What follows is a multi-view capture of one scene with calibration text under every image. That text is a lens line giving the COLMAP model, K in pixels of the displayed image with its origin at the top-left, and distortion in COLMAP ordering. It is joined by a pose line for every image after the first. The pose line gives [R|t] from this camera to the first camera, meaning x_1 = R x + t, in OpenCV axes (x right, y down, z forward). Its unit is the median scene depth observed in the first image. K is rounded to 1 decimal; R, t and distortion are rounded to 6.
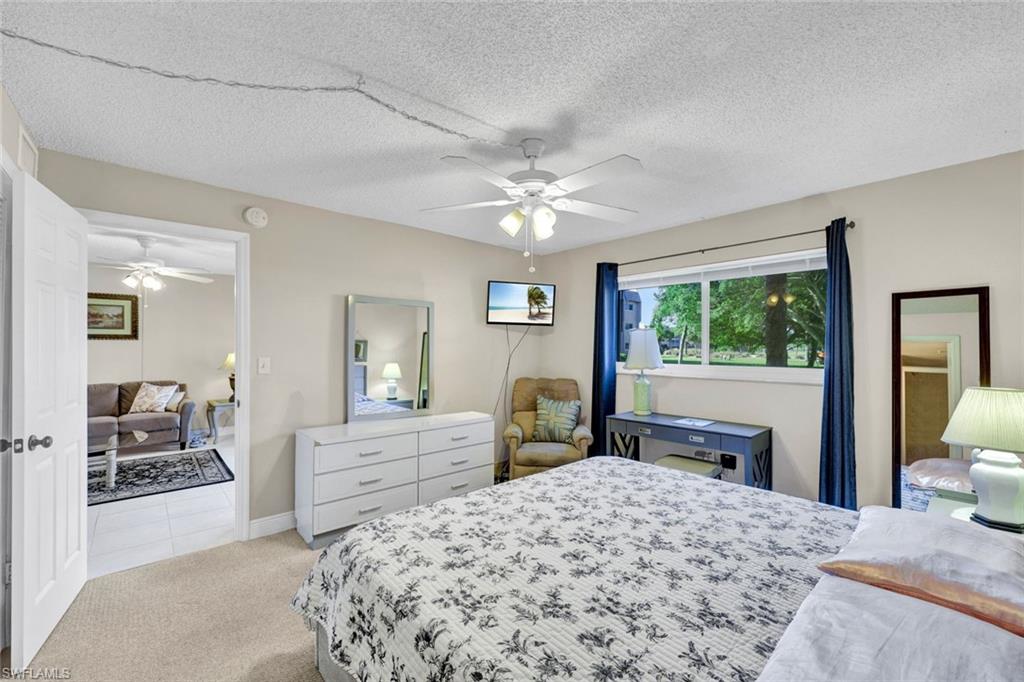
lens RADIAL K [[413.7, 0, 506.3], [0, 413.7, 345.2], [0, 0, 1]] dist [0.000073, 0.000151]
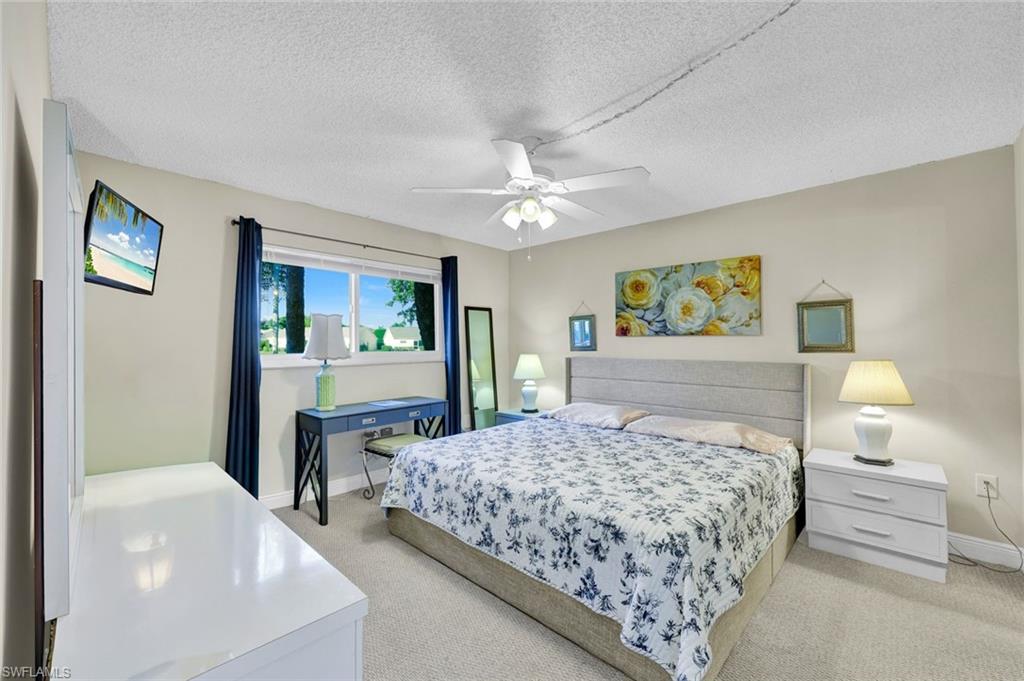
lens RADIAL K [[413.7, 0, 506.3], [0, 413.7, 344.7], [0, 0, 1]] dist [0.000073, 0.000151]
pose [[-0.082182, -0.010360, 0.996564, -1.017391], [-0.004236, 0.999941, 0.010046, 0.024574], [-0.996608, -0.003396, -0.082221, 1.169168]]
